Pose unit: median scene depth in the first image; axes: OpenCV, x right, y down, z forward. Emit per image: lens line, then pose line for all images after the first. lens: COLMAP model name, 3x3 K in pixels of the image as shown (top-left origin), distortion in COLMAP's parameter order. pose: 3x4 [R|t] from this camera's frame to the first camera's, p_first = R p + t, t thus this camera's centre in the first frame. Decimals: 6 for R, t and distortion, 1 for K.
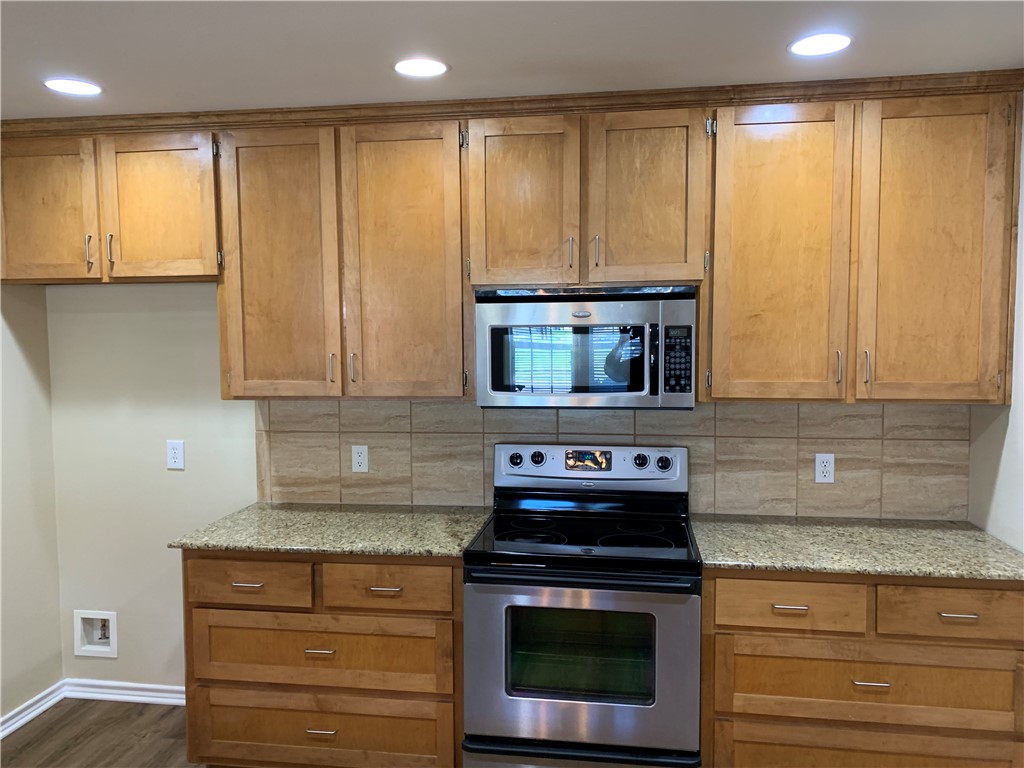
lens RADIAL K [[780.5, 0, 507.0], [0, 780.5, 369.0], [0, 0, 1]] dist [0.035279, -0.031647]
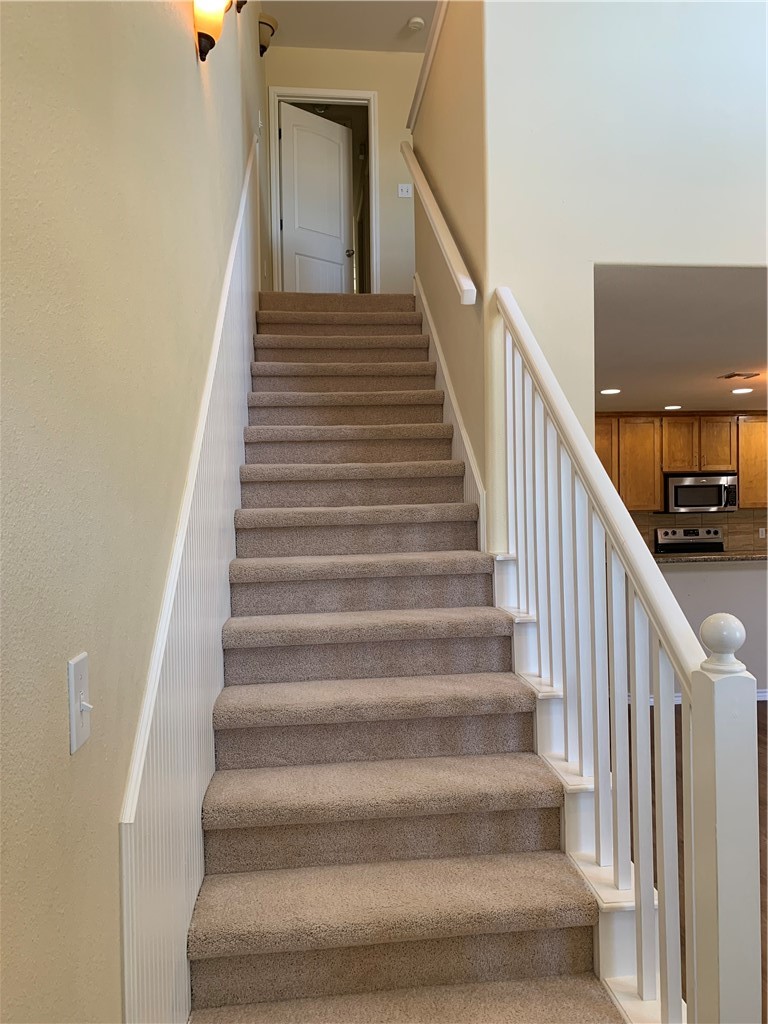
lens RADIAL K [[787.2, 0, 399.7], [0, 787.2, 513.3], [0, 0, 1]] dist [0.040082, -0.046973]
pose [[0.966069, -0.015933, 0.257792, -1.758221], [0.025759, 0.999063, -0.034783, 0.125688], [-0.256996, 0.040243, 0.965574, -1.603714]]
